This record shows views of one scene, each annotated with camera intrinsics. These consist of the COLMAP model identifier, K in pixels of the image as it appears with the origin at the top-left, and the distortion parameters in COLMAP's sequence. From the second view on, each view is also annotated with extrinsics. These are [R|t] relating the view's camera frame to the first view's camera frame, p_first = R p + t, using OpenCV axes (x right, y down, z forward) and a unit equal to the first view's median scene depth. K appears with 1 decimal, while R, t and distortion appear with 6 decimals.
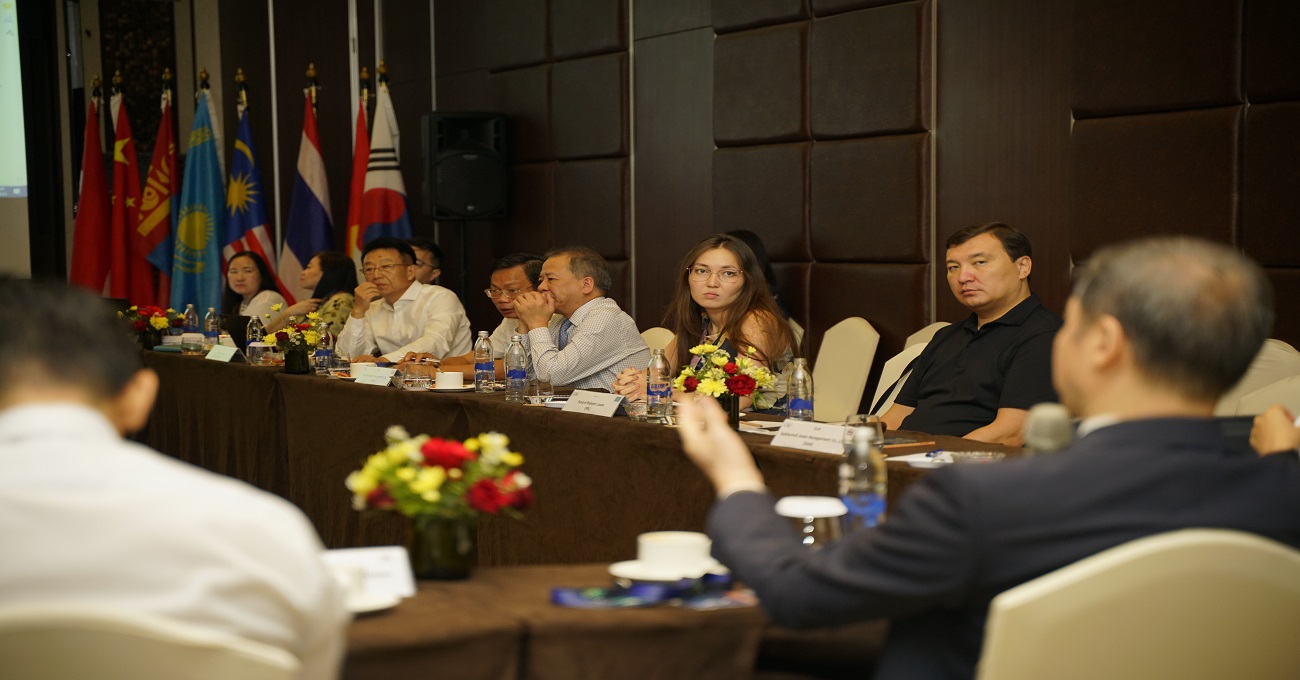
lens RADIAL K [[2723.5, 0, 650.4], [0, 2723.5, 352.6], [0, 0, 1]] dist [0.330786, 0.000000]
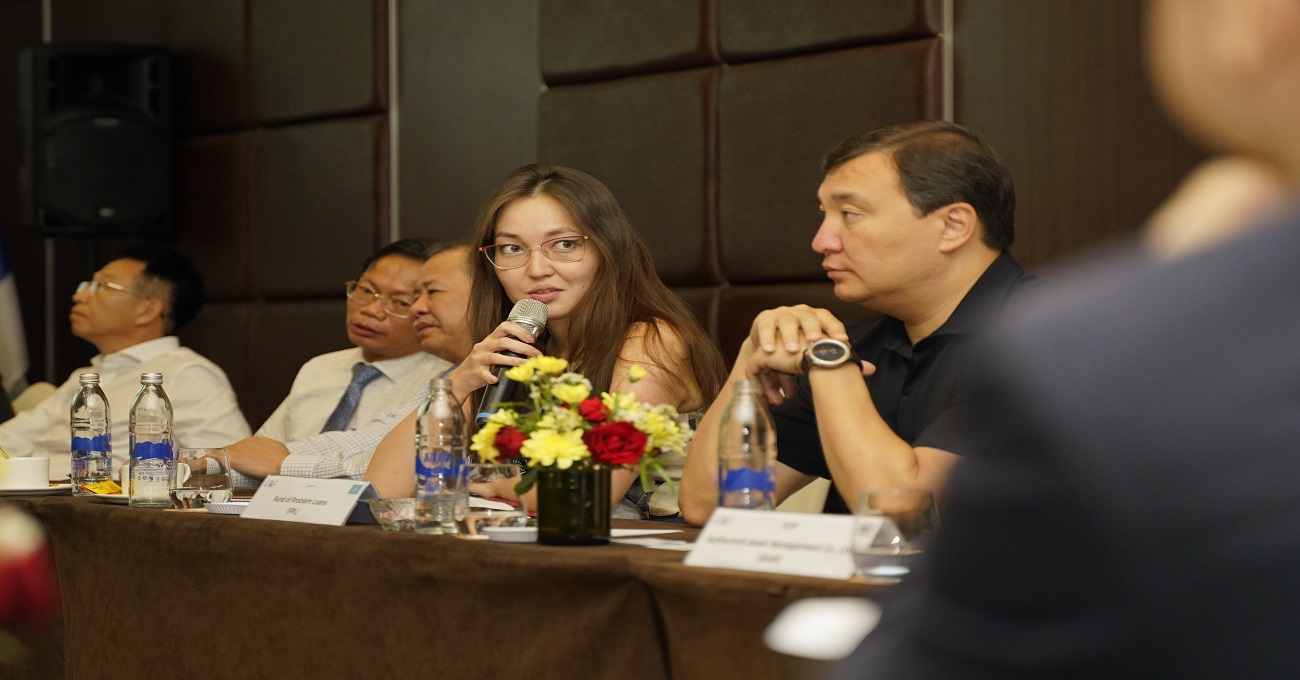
lens RADIAL K [[4284.0, 0, 642.9], [0, 4284.0, 345.4], [0, 0, 1]] dist [0.286523, 0.000000]
pose [[0.998755, 0.000437, 0.049889, 0.000488], [0.001542, 0.999214, -0.039613, 0.010763], [-0.049867, 0.039641, 0.997969, 0.117742]]
